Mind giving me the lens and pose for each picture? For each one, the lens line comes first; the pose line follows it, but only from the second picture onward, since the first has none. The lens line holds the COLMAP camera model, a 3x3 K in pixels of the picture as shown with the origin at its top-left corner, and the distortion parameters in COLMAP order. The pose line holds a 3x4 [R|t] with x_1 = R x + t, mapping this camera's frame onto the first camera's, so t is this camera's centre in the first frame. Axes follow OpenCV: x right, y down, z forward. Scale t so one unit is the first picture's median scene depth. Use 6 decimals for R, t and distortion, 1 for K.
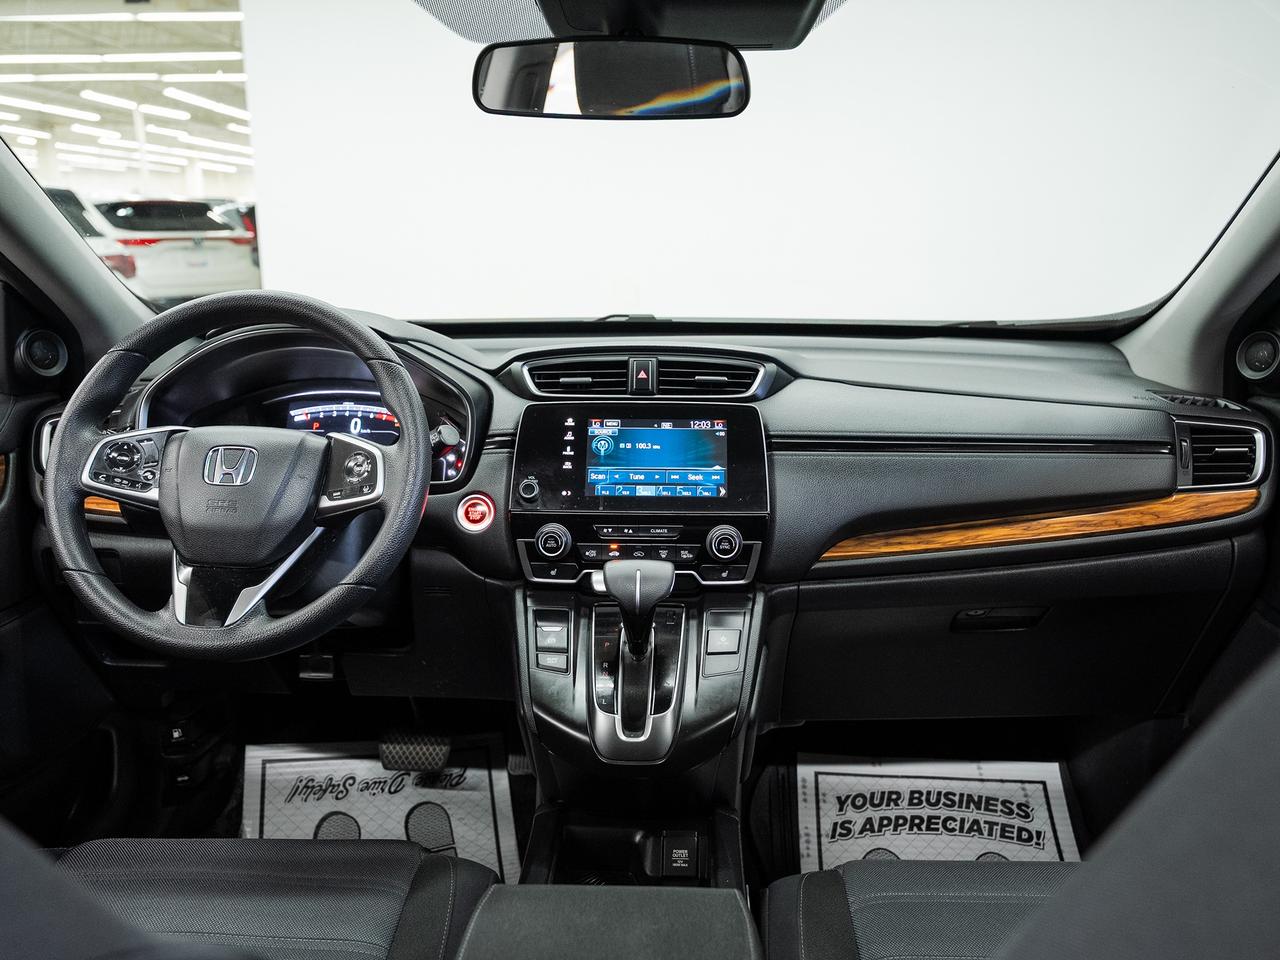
lens RADIAL K [[1082.0, 0, 640.0], [0, 1082.0, 480.0], [0, 0, 1]] dist [0.001008, 0.000809]
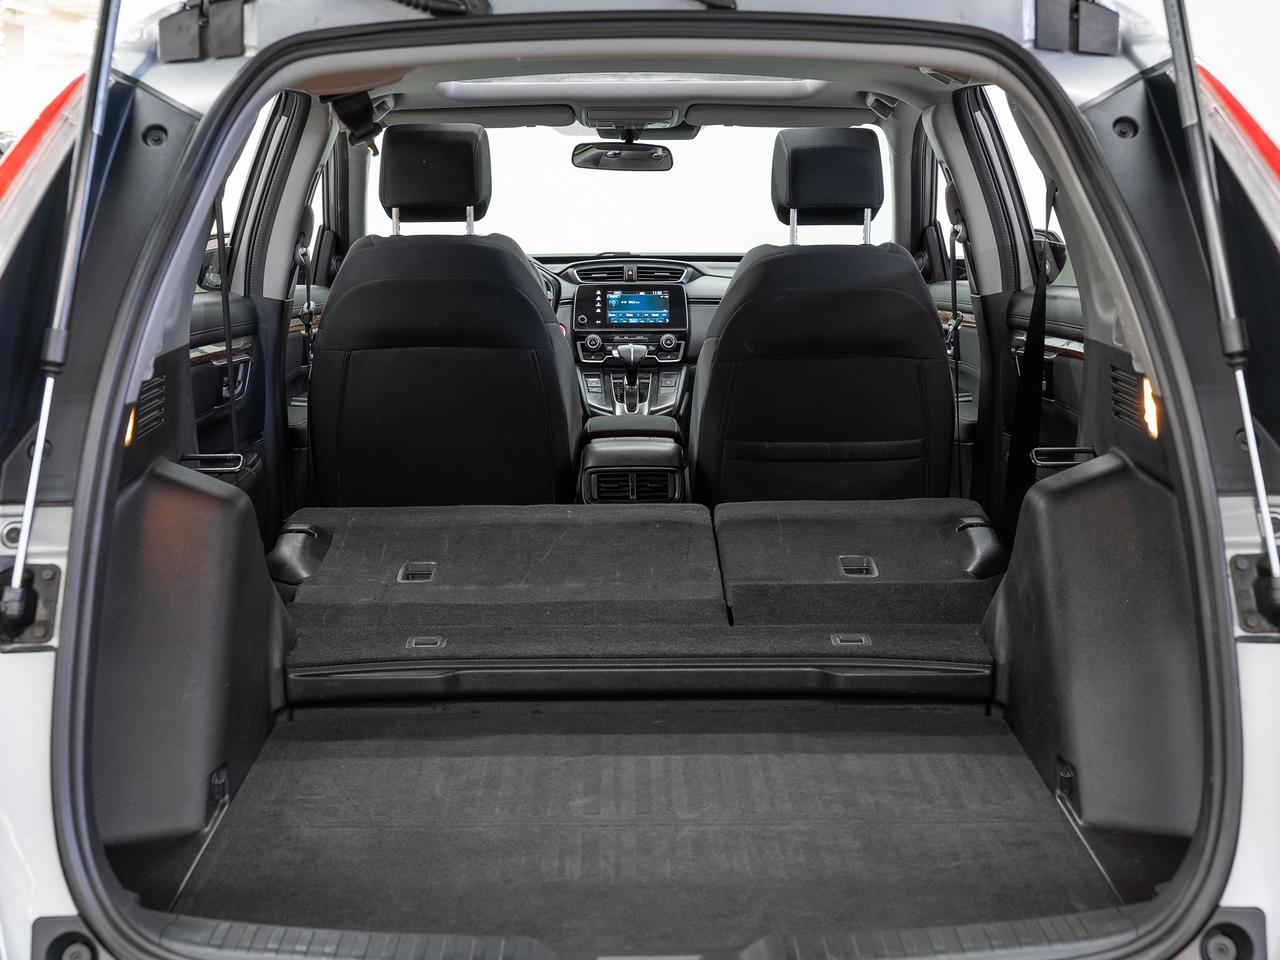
lens RADIAL K [[1569.6, 0, 640.0], [0, 1569.6, 480.0], [0, 0, 1]] dist [0.001089, 0.000372]
pose [[0.999235, -0.016105, 0.035626, -0.102611], [0.018065, 0.998300, -0.055410, 0.521142], [-0.034673, 0.056011, 0.997828, -2.242613]]
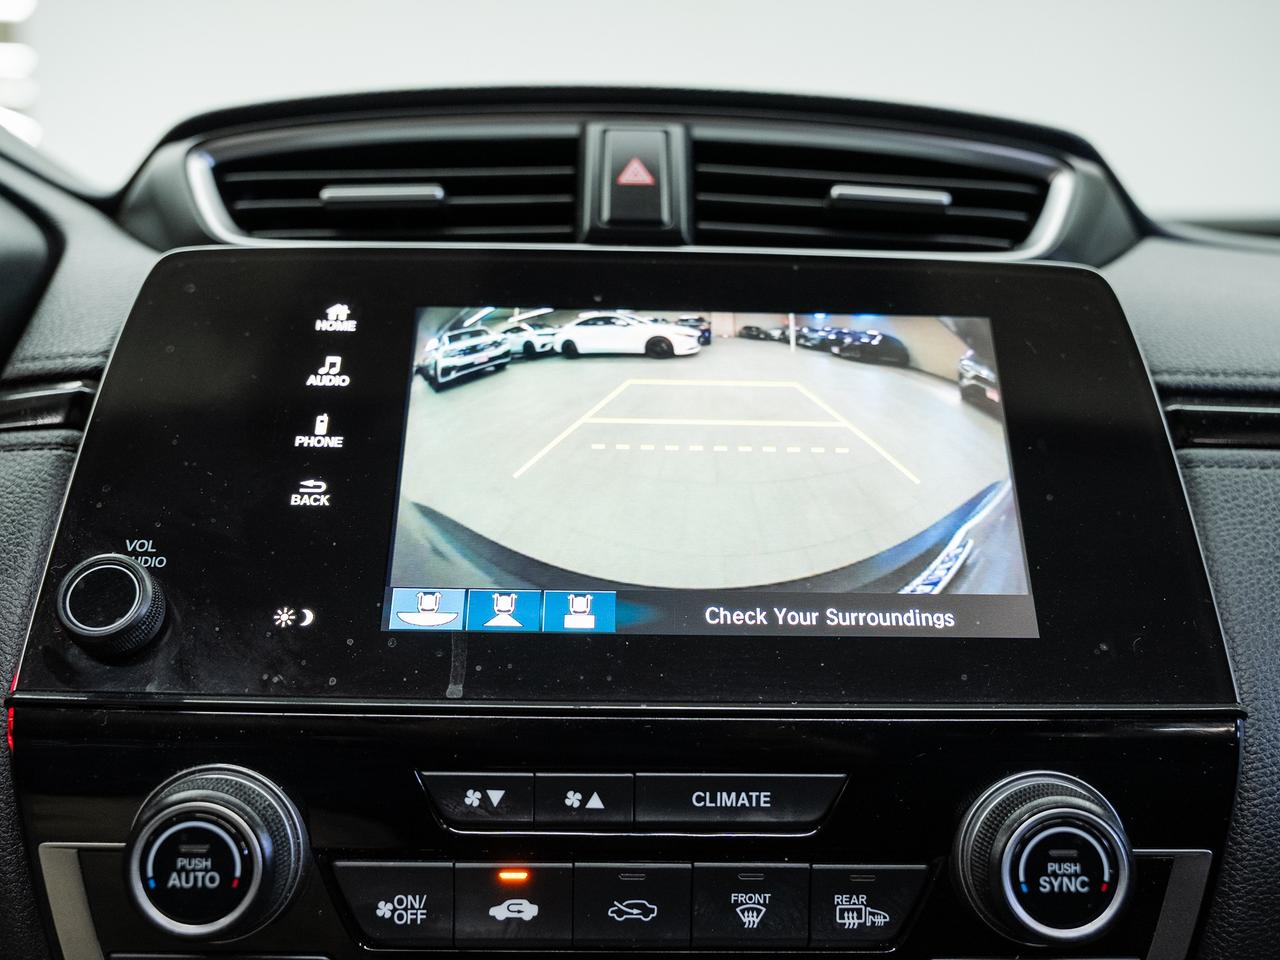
lens RADIAL K [[1256.5, 0, 640.0], [0, 1256.5, 480.0], [0, 0, 1]] dist [0.005488, 0.025998]
pose [[0.998447, 0.008291, 0.055097, -0.013571], [-0.001671, 0.992879, -0.119119, 0.014595], [-0.055693, 0.118842, 0.991350, 0.739530]]
